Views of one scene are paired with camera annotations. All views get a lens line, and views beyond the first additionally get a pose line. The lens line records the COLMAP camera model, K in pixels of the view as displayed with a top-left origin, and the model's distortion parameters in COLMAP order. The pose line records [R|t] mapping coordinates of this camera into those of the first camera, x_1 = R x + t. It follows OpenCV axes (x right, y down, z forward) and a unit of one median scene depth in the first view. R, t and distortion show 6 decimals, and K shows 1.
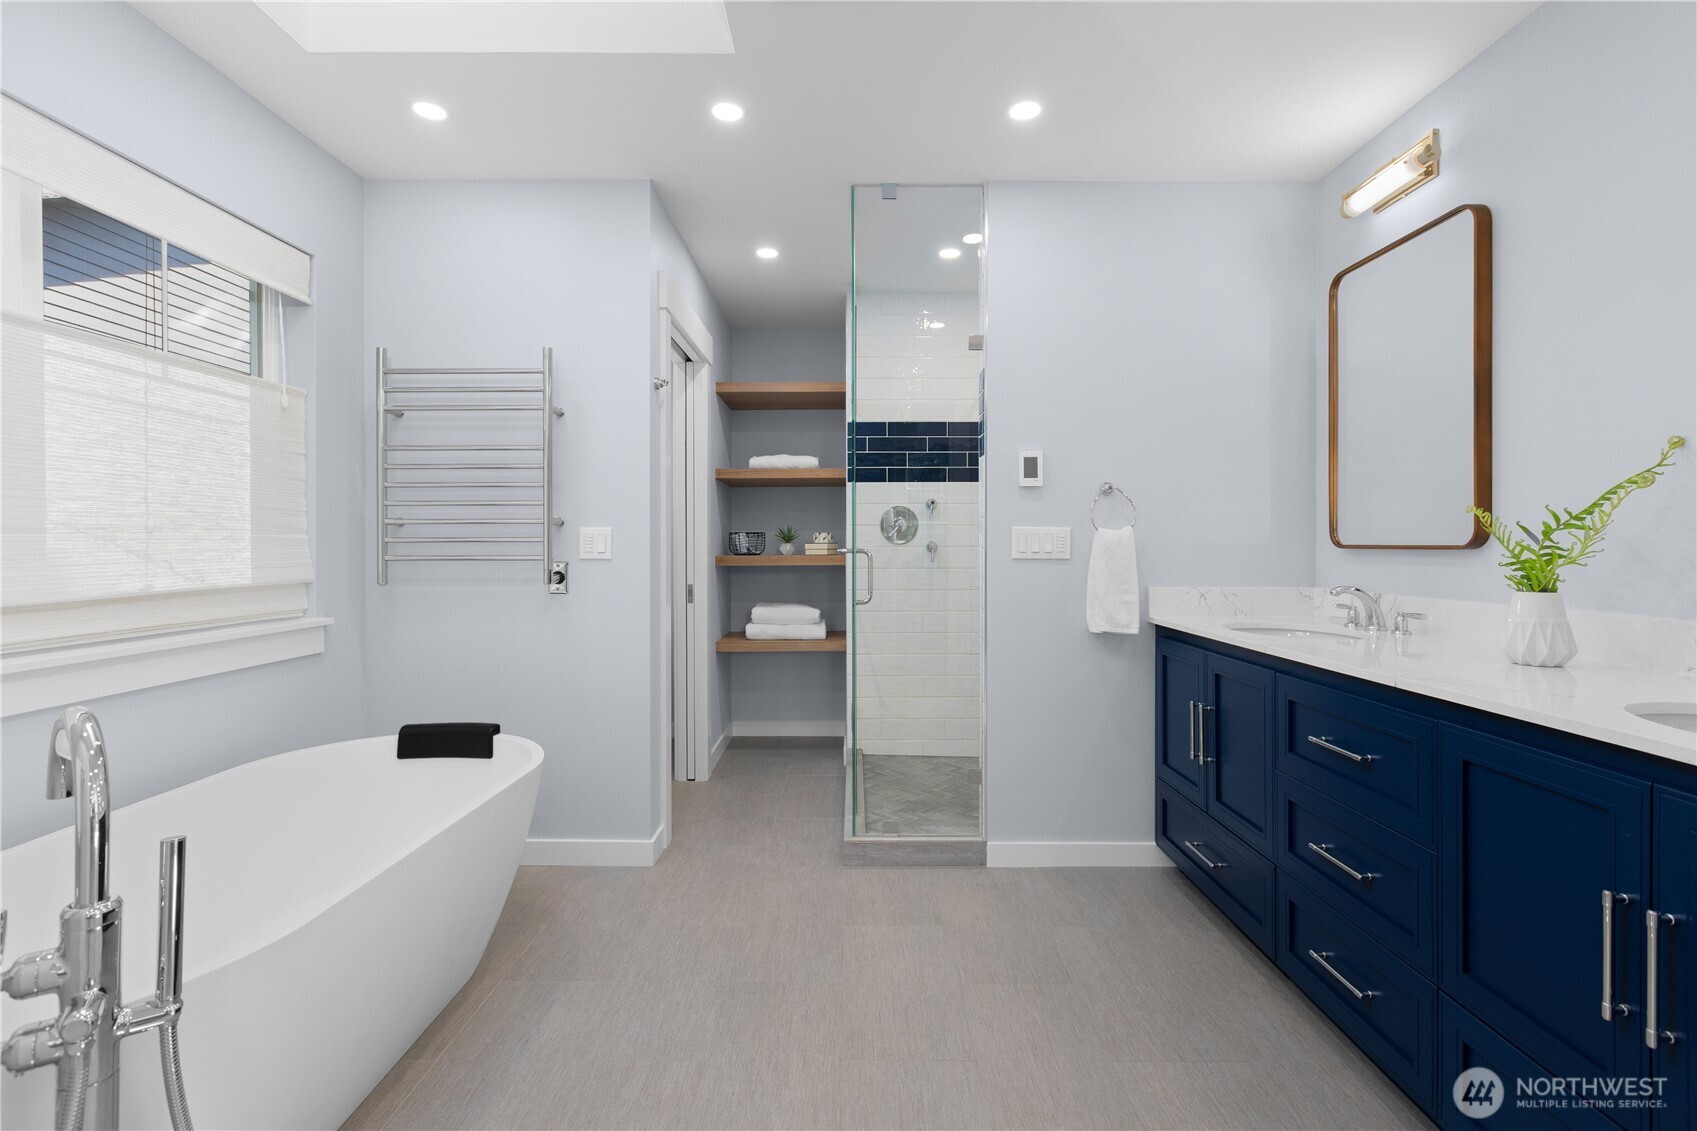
lens RADIAL K [[775.5, 0, 848.5], [0, 775.5, 565.5], [0, 0, 1]] dist [0.002444, 0.000085]
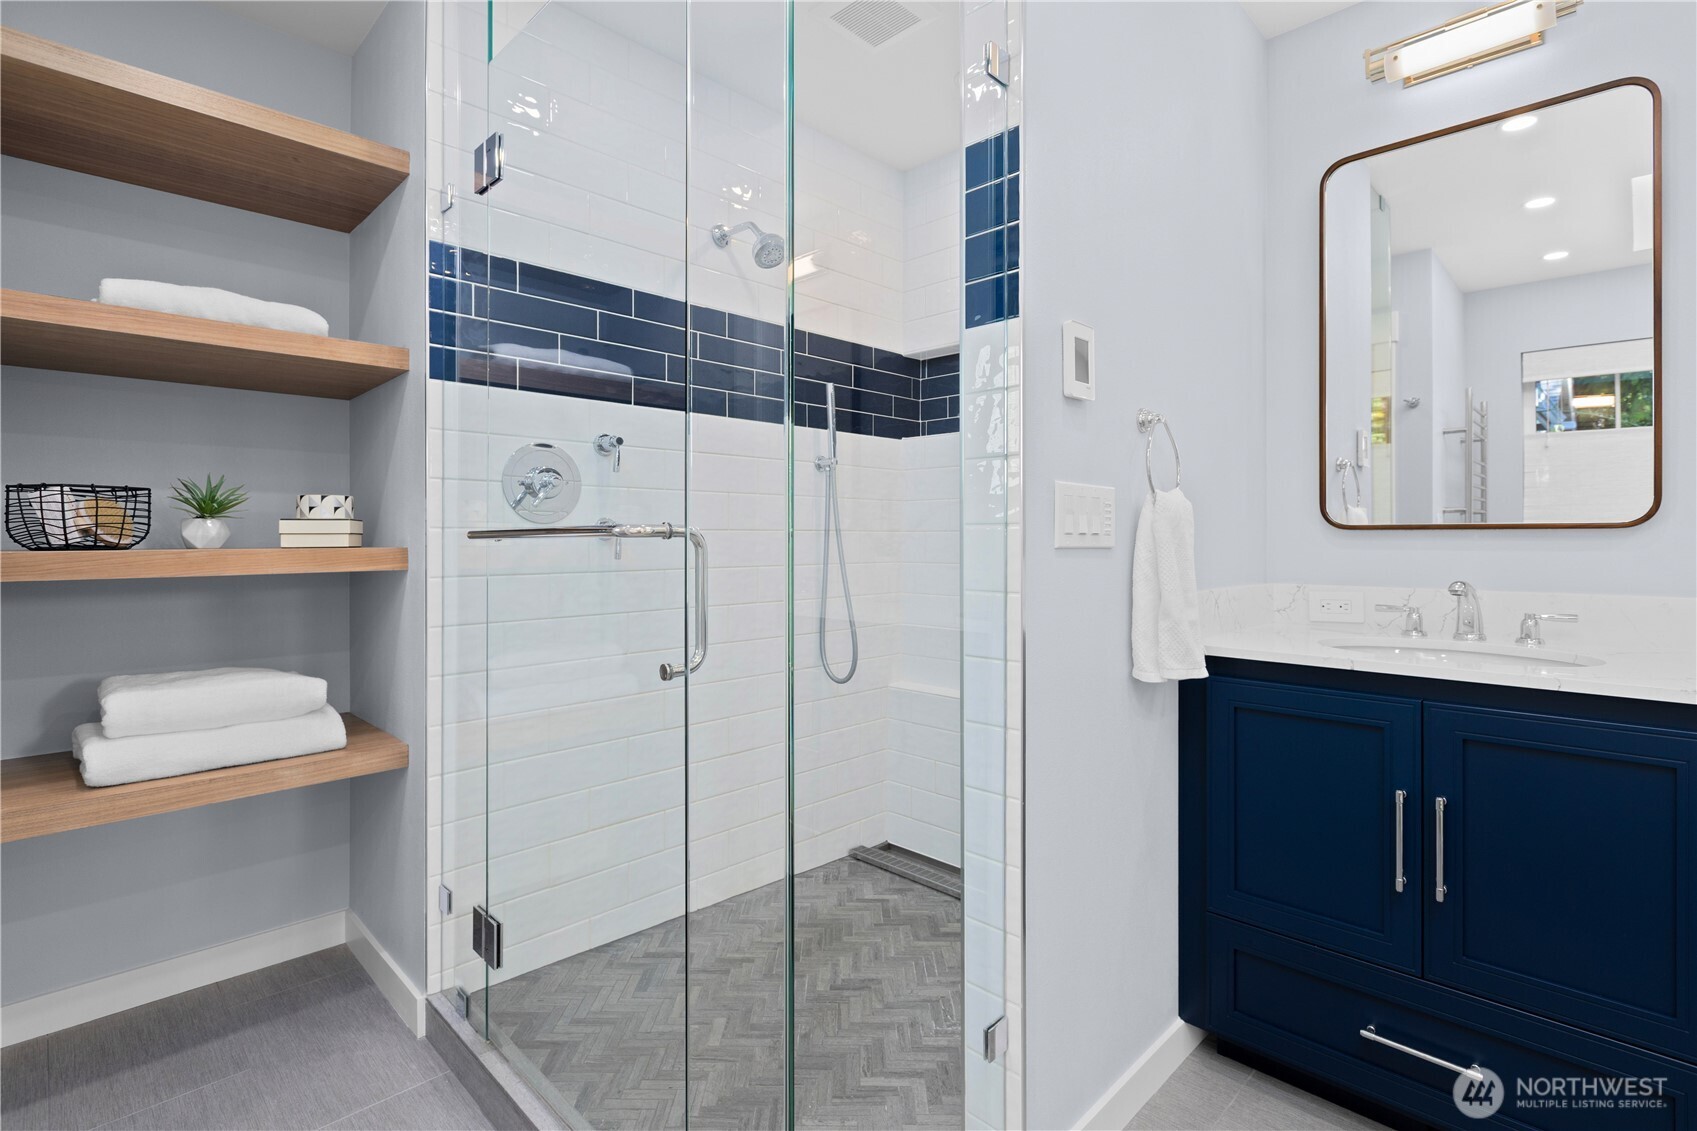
lens RADIAL K [[808.6, 0, 855.4], [0, 808.6, 544.4], [0, 0, 1]] dist [0.000760, 0.000075]
pose [[0.696225, -0.005882, 0.717799, -0.230727], [0.019435, 0.999754, -0.010659, -0.007854], [-0.717560, 0.021371, 0.696168, 0.749801]]
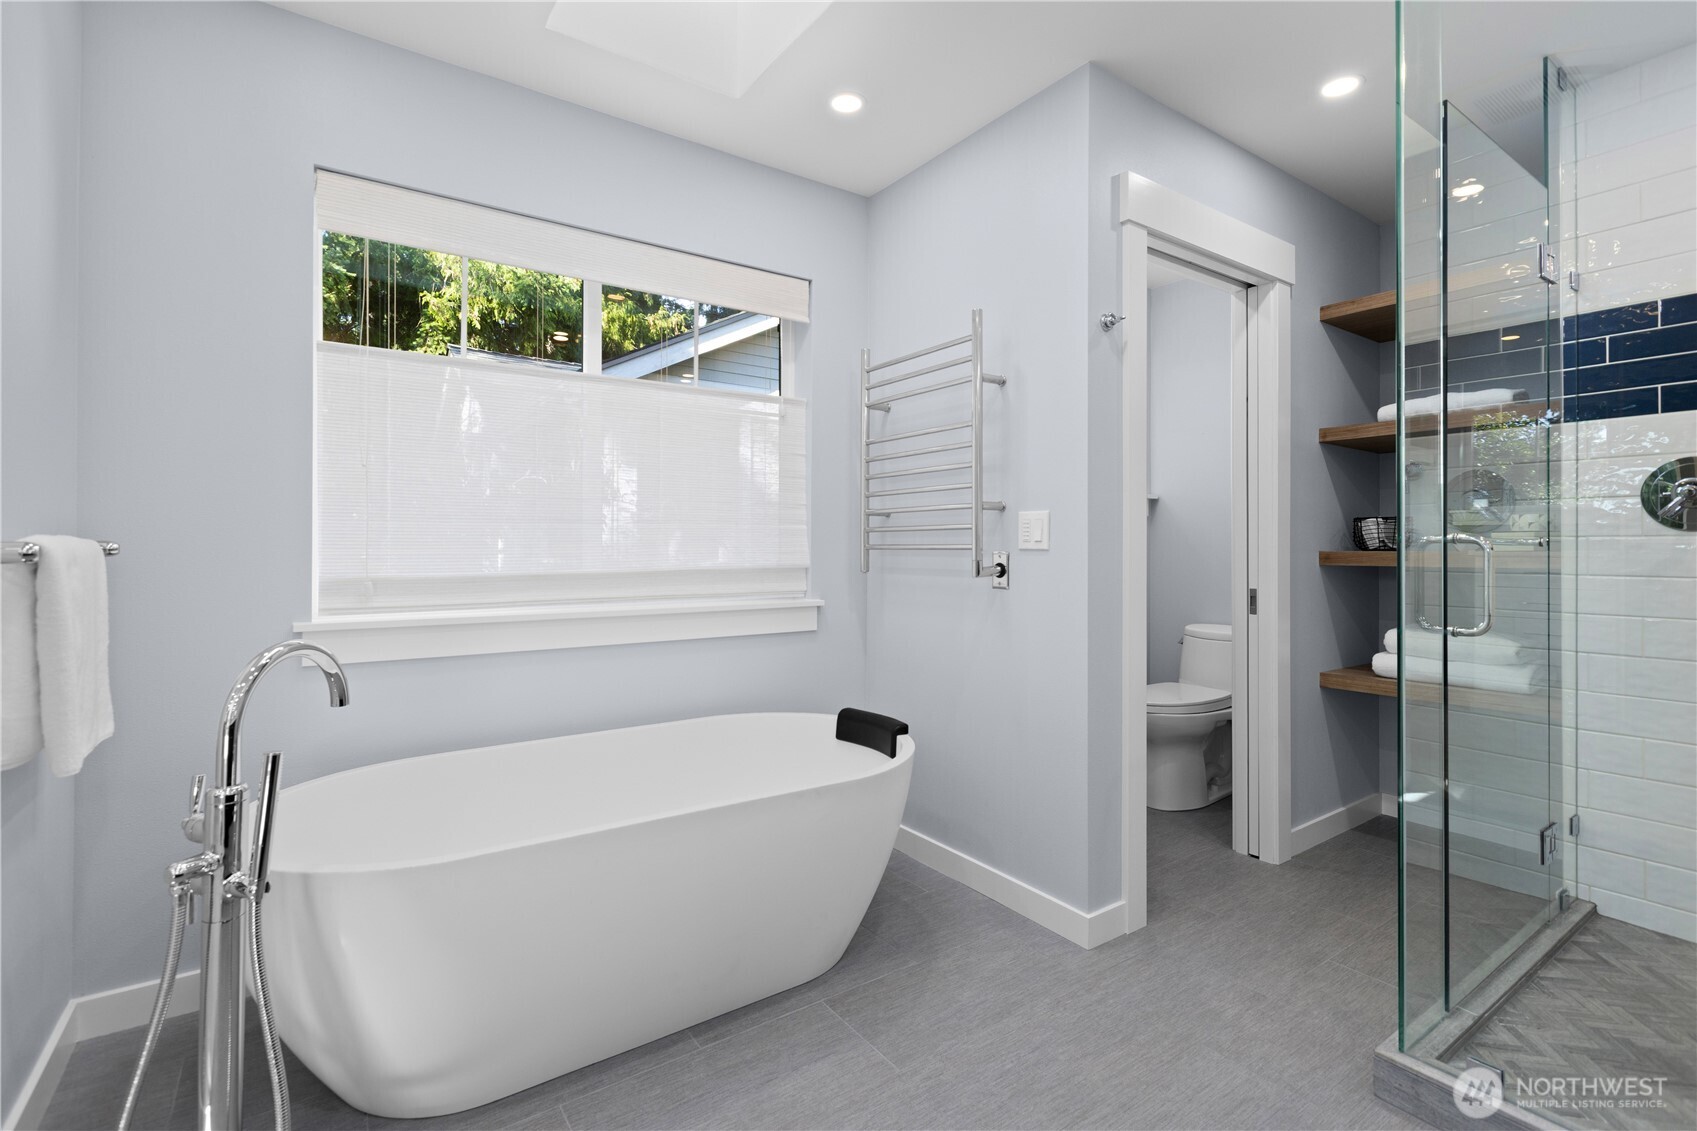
lens RADIAL K [[767.7, 0, 843.4], [0, 767.7, 547.2], [0, 0, 1]] dist [-0.001075, -0.000203]
pose [[0.571354, 0.002958, -0.820699, 0.231663], [-0.023507, 0.999642, -0.012762, 0.004789], [0.820367, 0.026584, 0.571219, 0.356556]]
